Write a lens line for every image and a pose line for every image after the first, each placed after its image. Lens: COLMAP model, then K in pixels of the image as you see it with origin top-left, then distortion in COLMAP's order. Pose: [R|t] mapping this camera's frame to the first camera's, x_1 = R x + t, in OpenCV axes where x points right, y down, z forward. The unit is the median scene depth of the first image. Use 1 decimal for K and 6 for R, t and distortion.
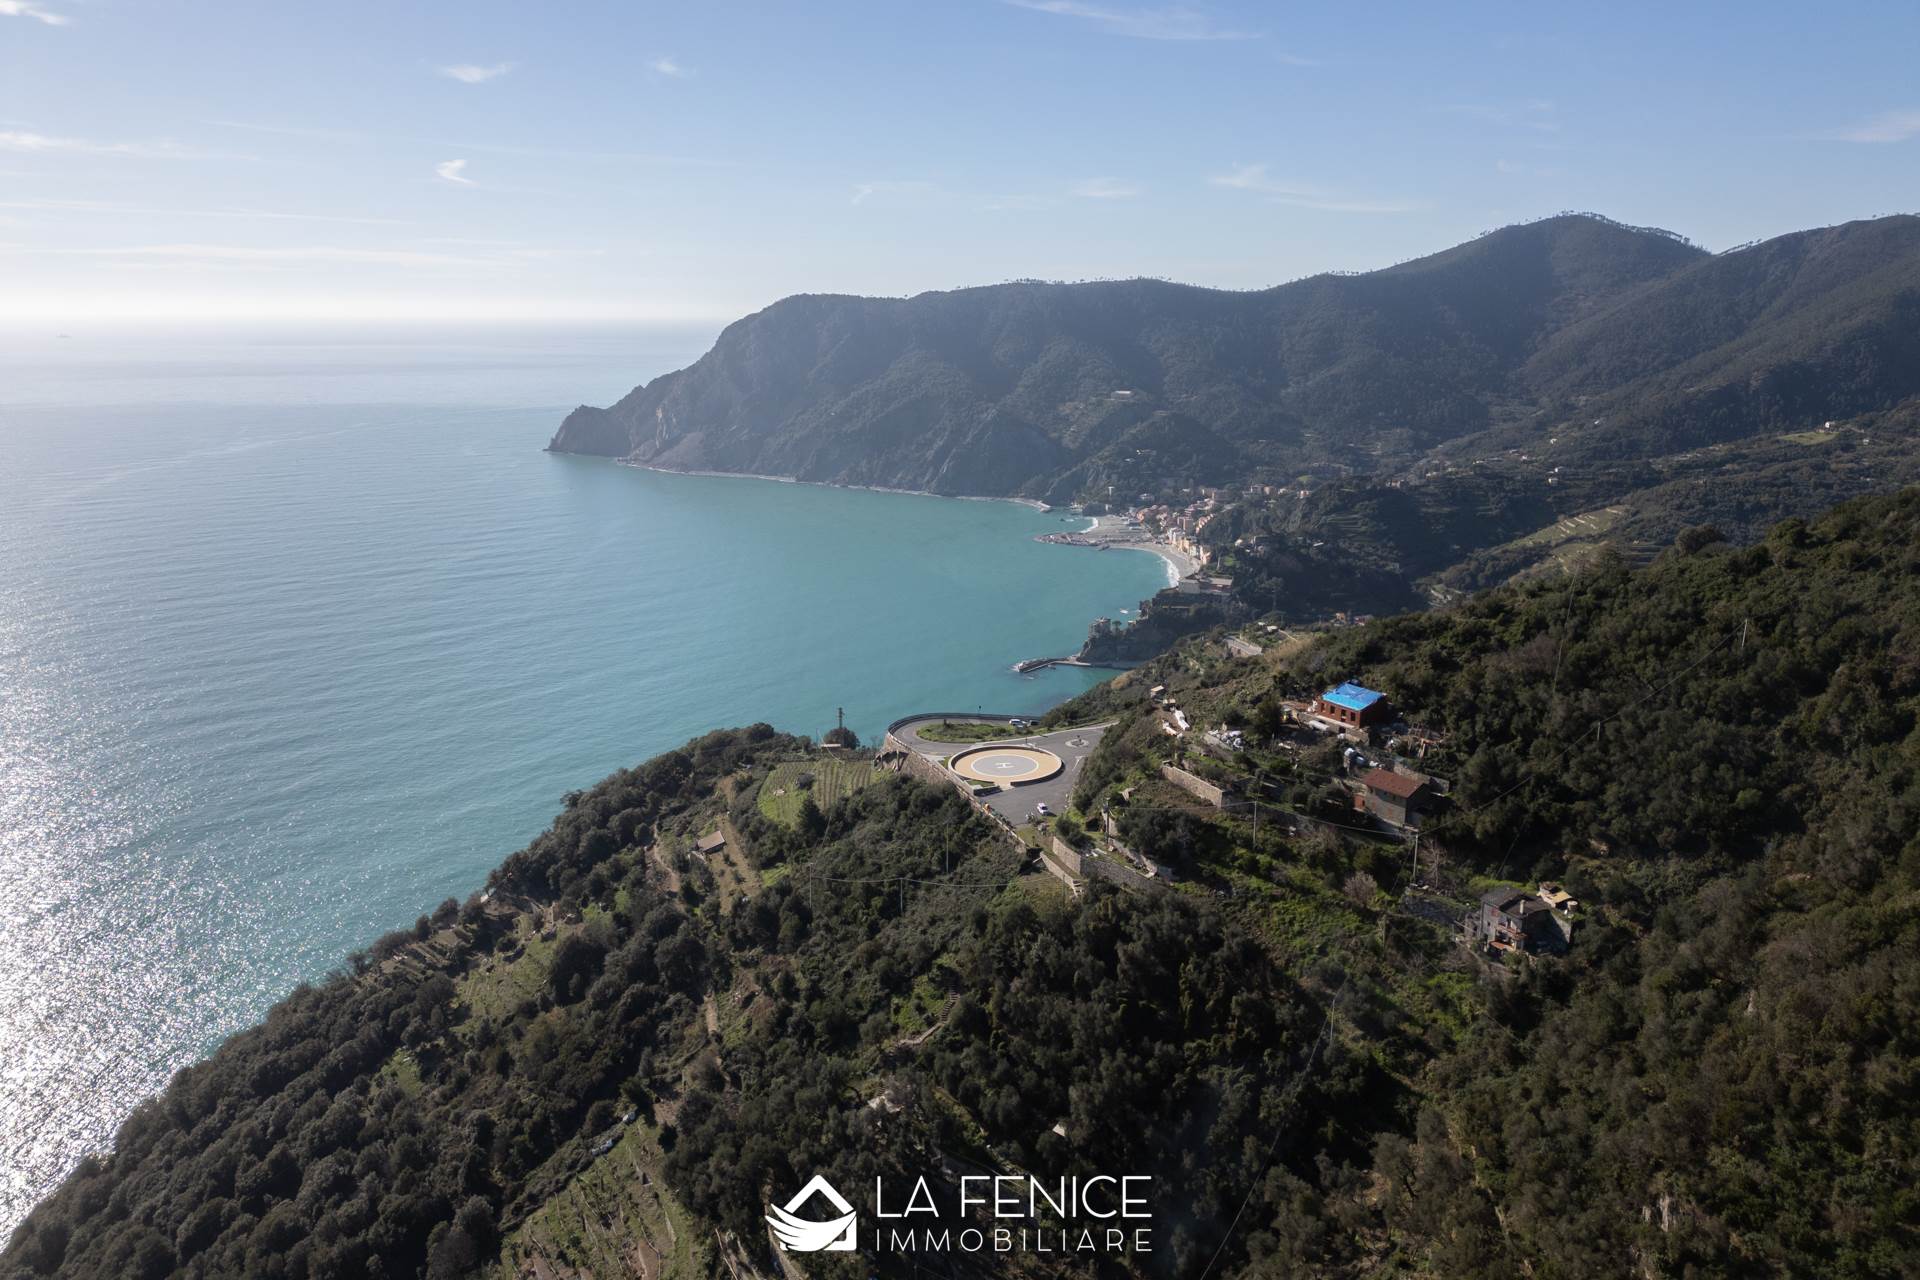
lens RADIAL K [[1333.2, 0, 952.3], [0, 1333.2, 630.6], [0, 0, 1]] dist [0.082236, -0.080796]
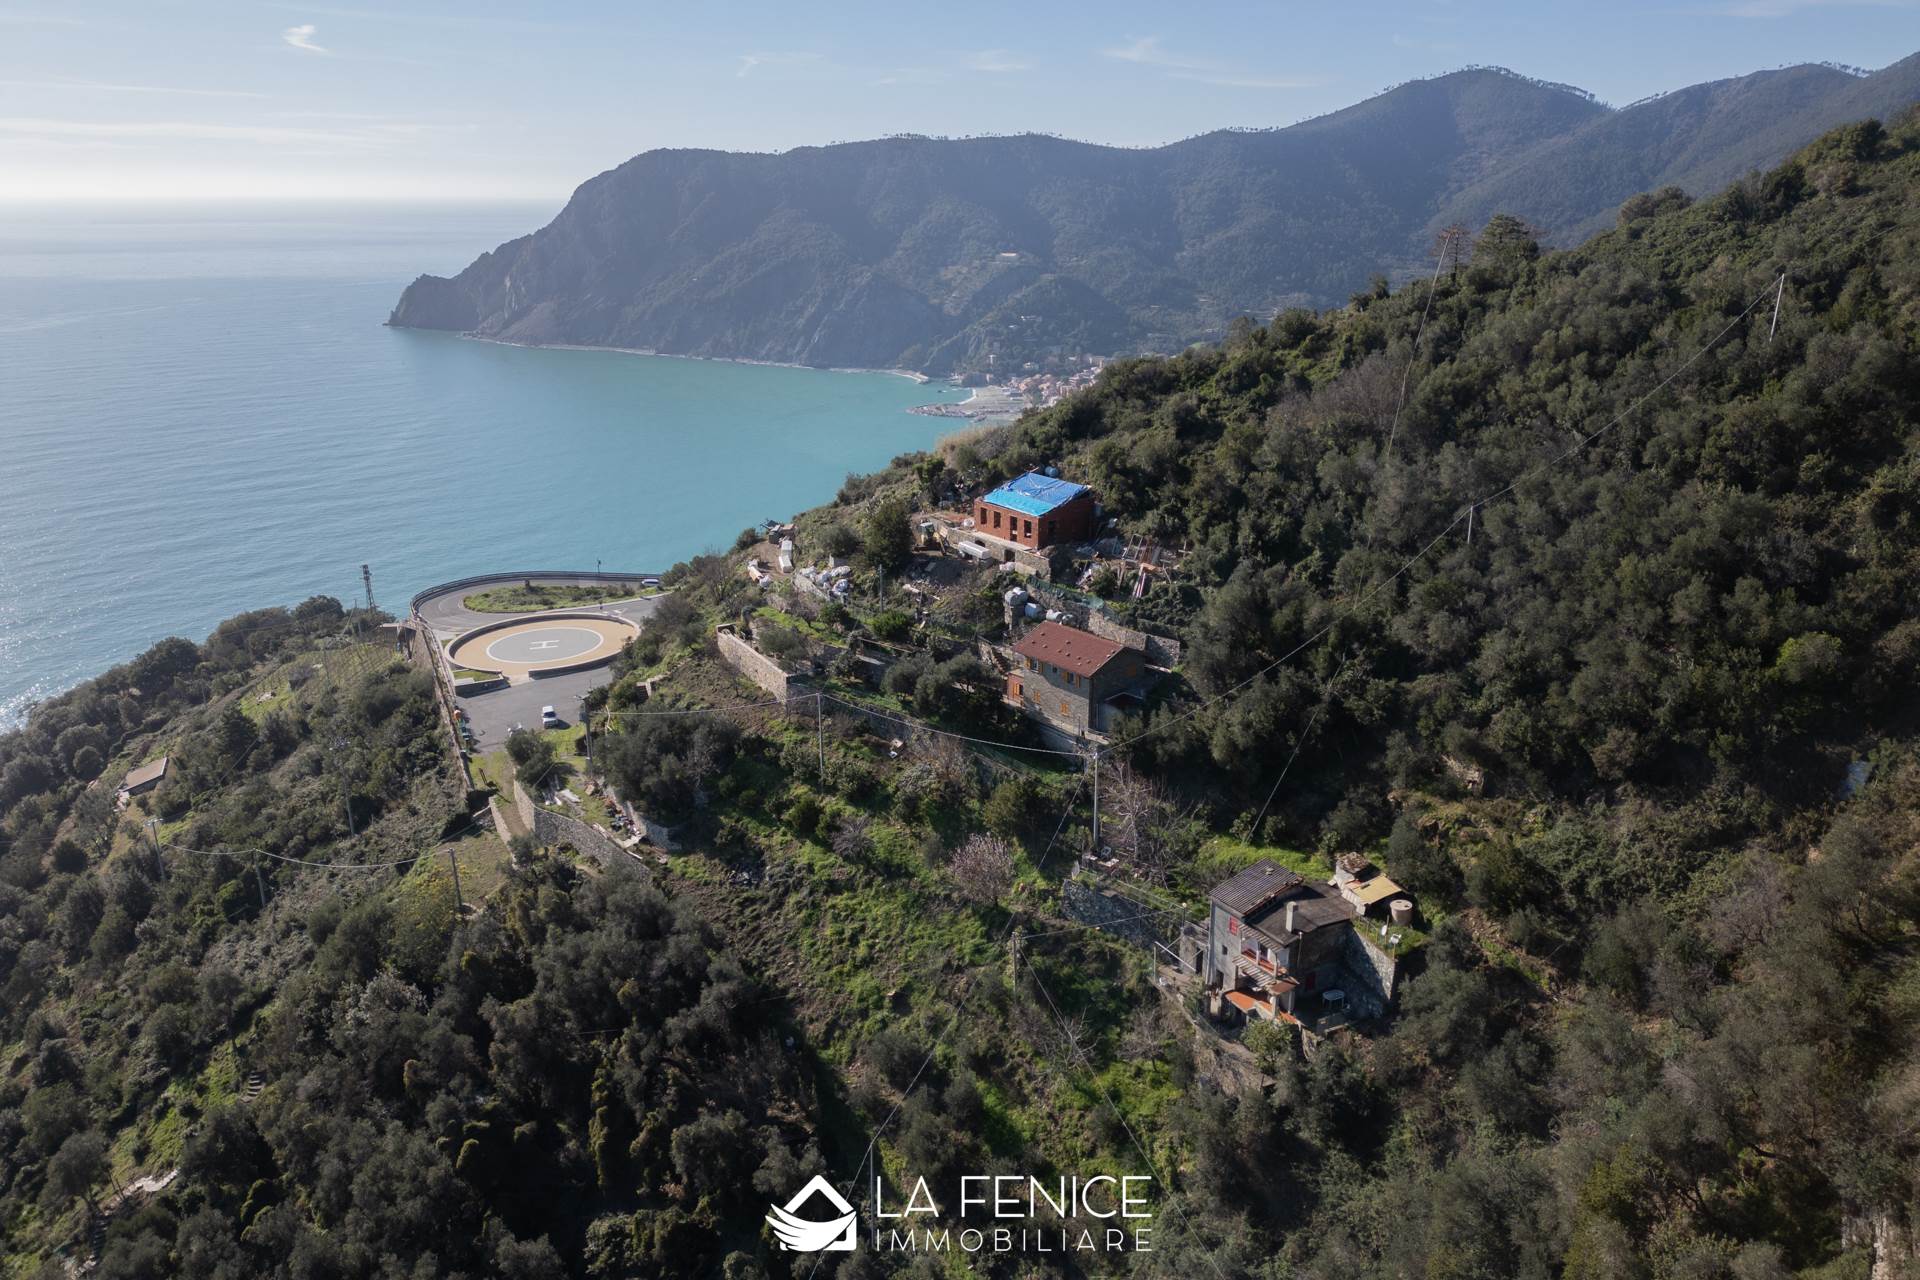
lens RADIAL K [[1333.2, 0, 954.2], [0, 1333.2, 629.3], [0, 0, 1]] dist [0.082236, -0.080796]
pose [[0.997771, -0.022547, 0.062809, 0.254667], [0.017474, 0.996627, 0.080181, 0.066024], [-0.064405, -0.078905, 0.994800, 0.514332]]
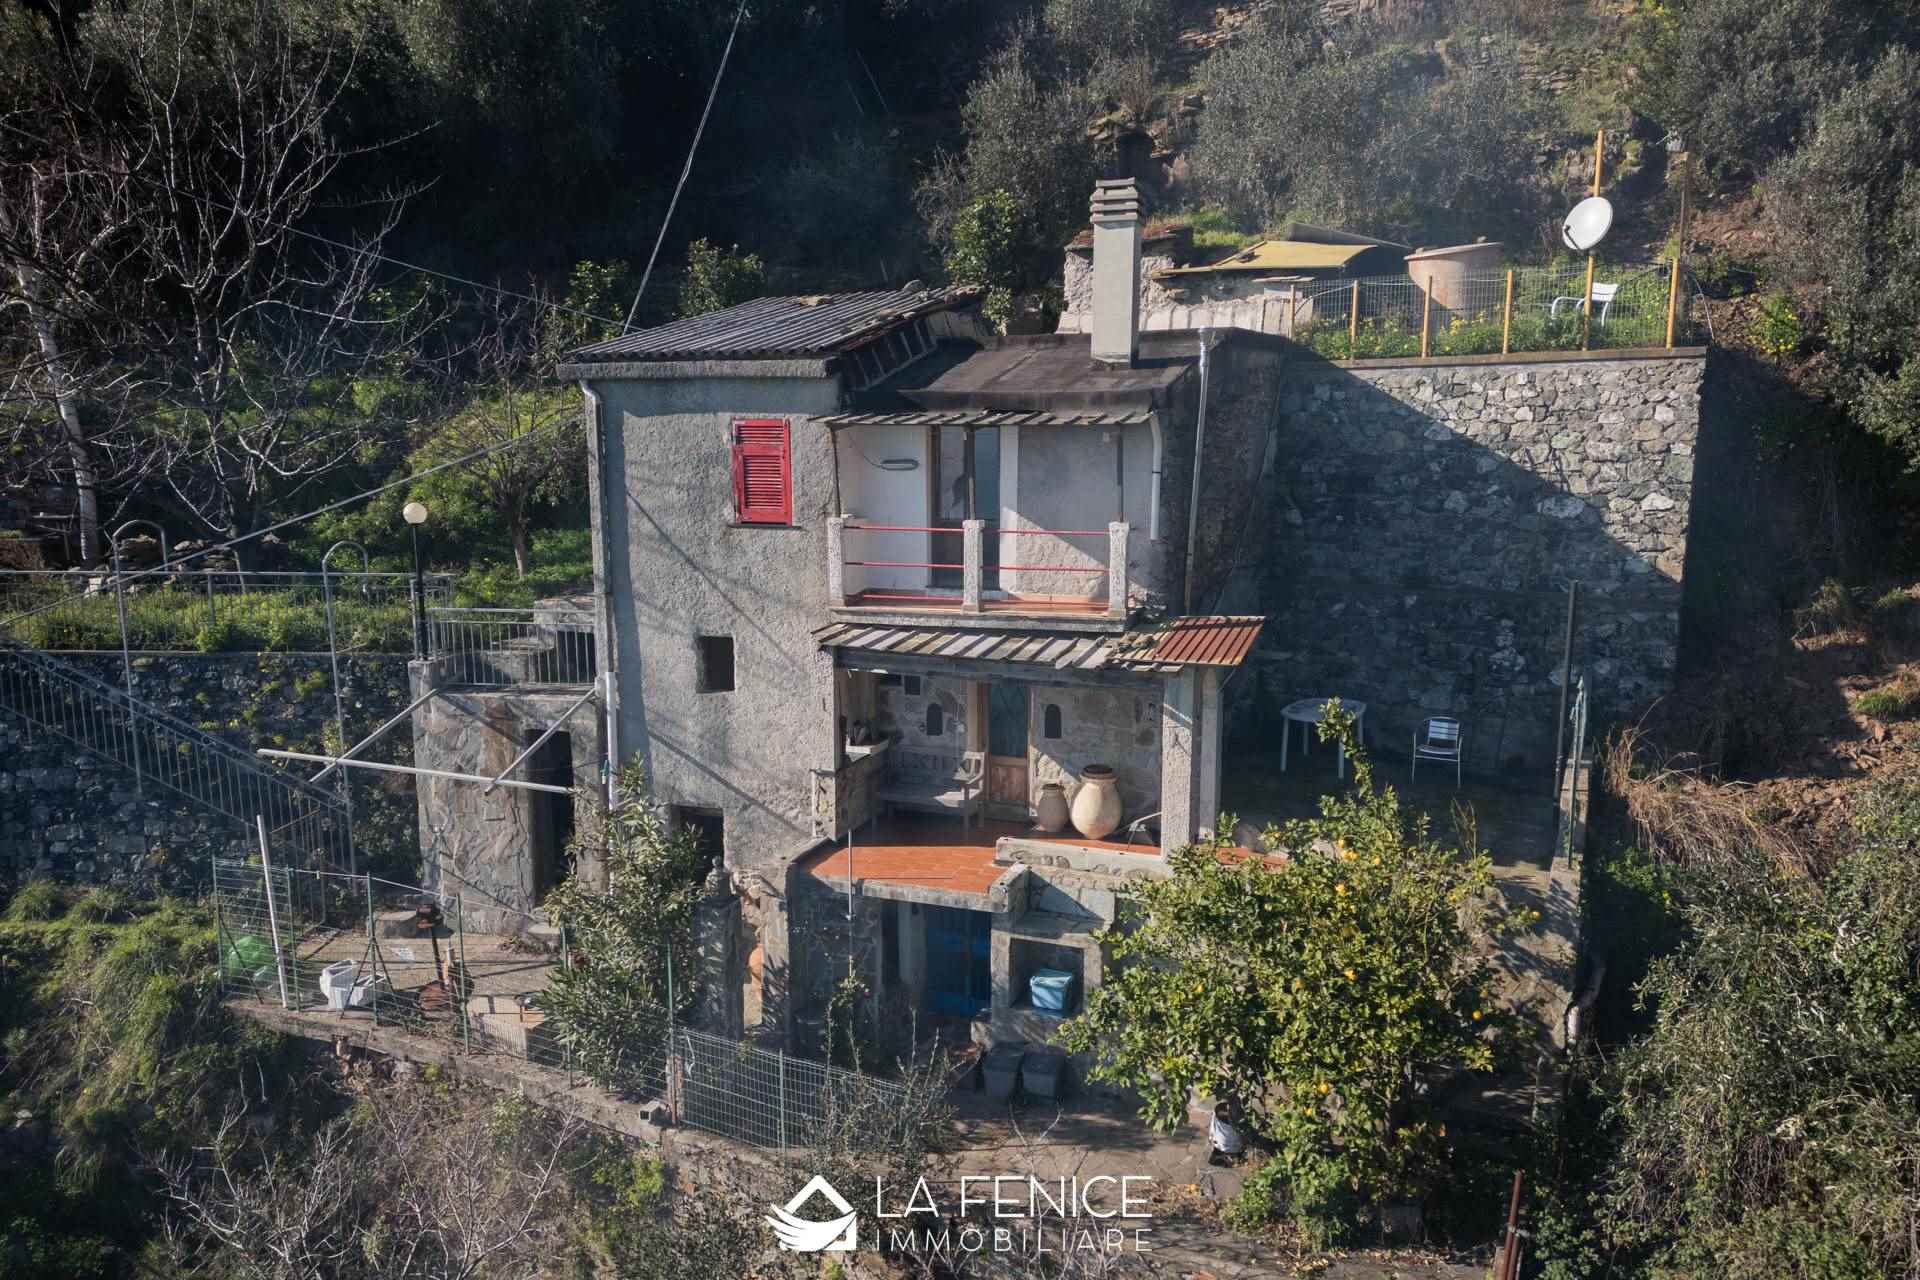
lens RADIAL K [[1333.2, 0, 959.0], [0, 1333.2, 640.6], [0, 0, 1]] dist [0.082236, -0.080796]
pose [[0.724432, -0.101950, 0.681766, 0.321291], [0.161080, 0.986659, -0.023618, 0.199166], [-0.670262, 0.126929, 0.731189, 0.845287]]
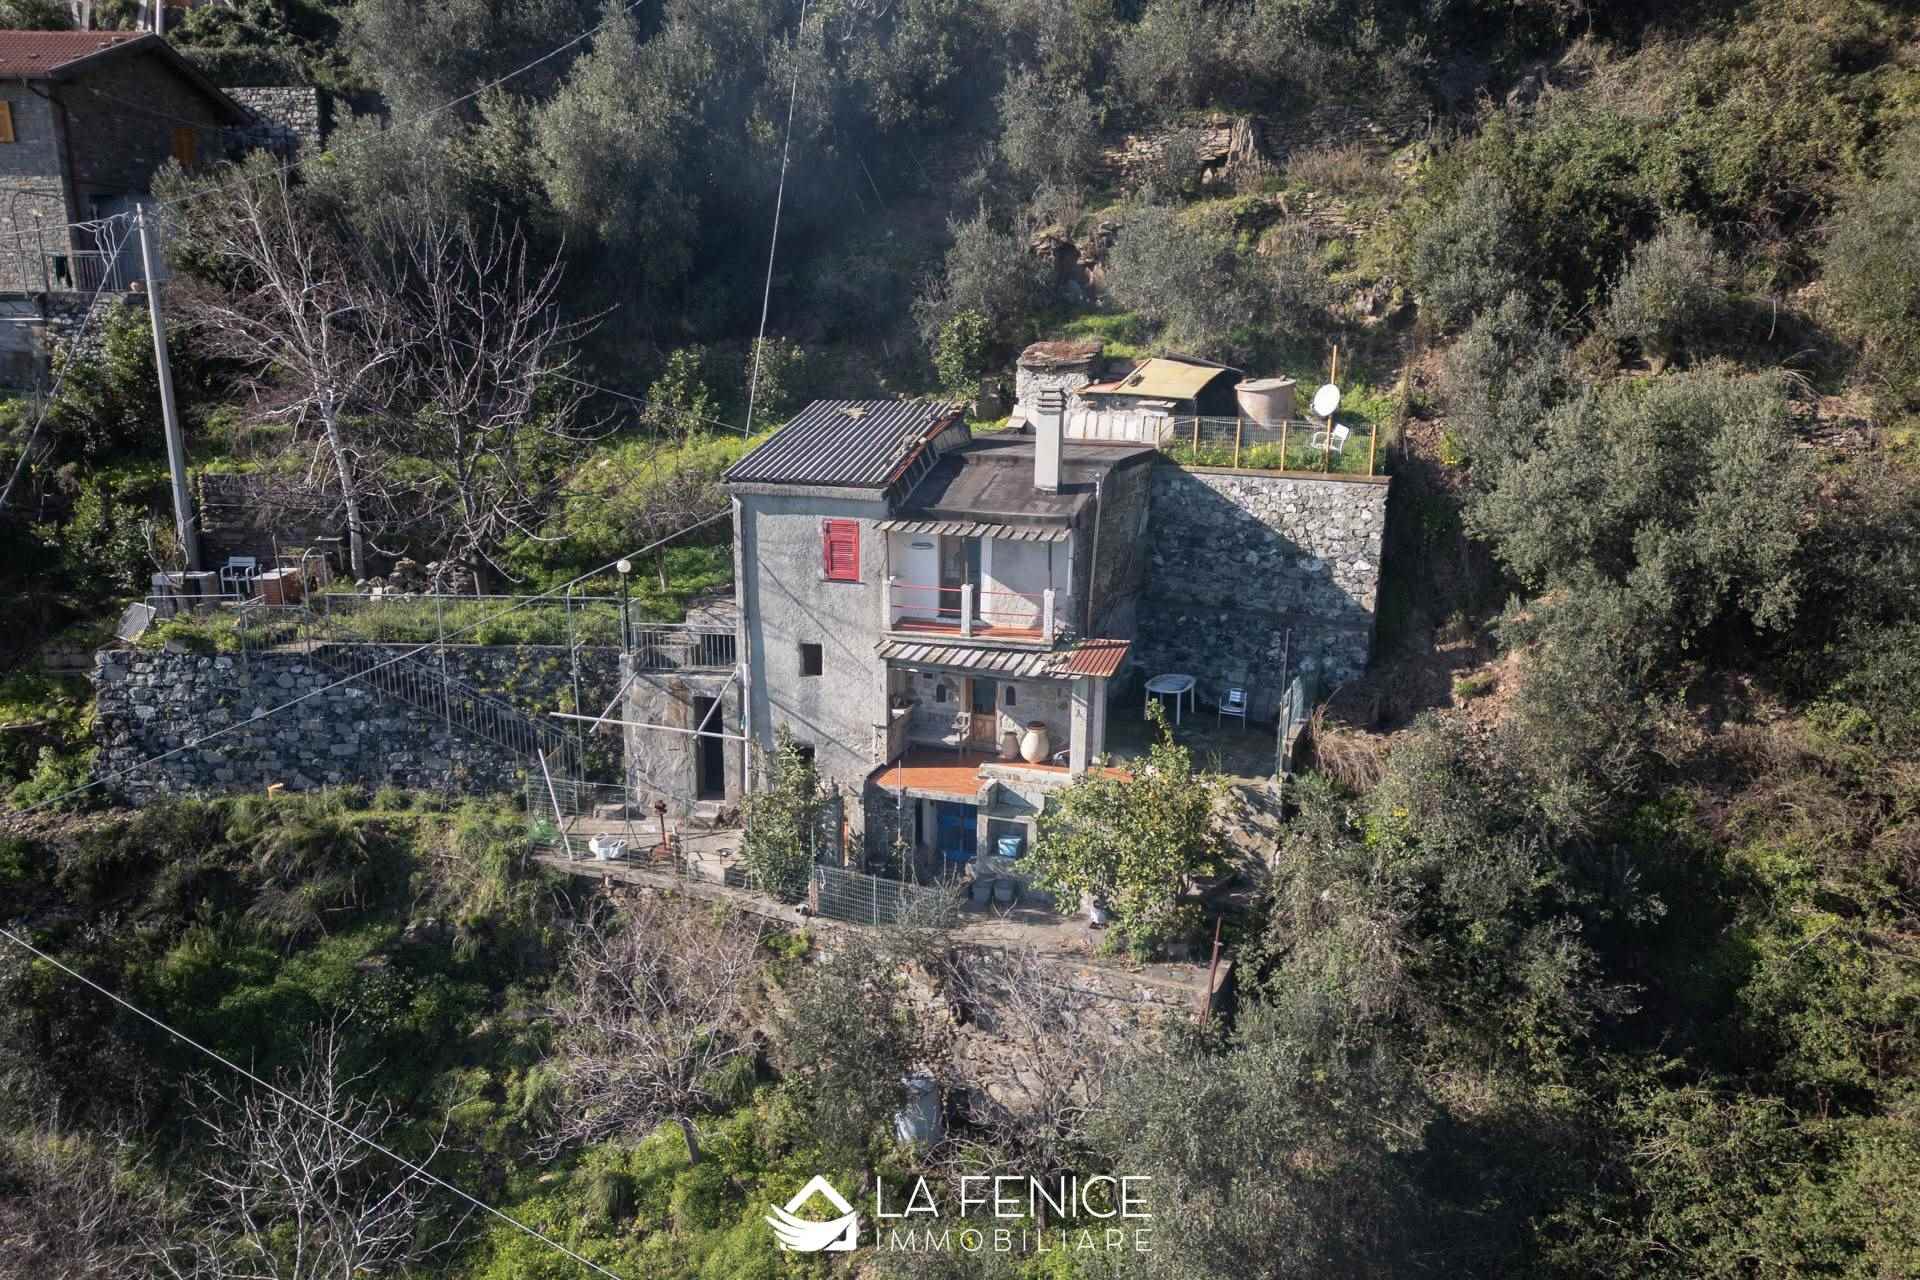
lens RADIAL K [[1333.2, 0, 962.4], [0, 1333.2, 649.5], [0, 0, 1]] dist [0.082236, -0.080796]
pose [[0.690307, -0.164380, 0.704596, 0.286143], [0.157015, 0.984676, 0.075891, 0.188937], [-0.706274, 0.058244, 0.705539, 0.812642]]
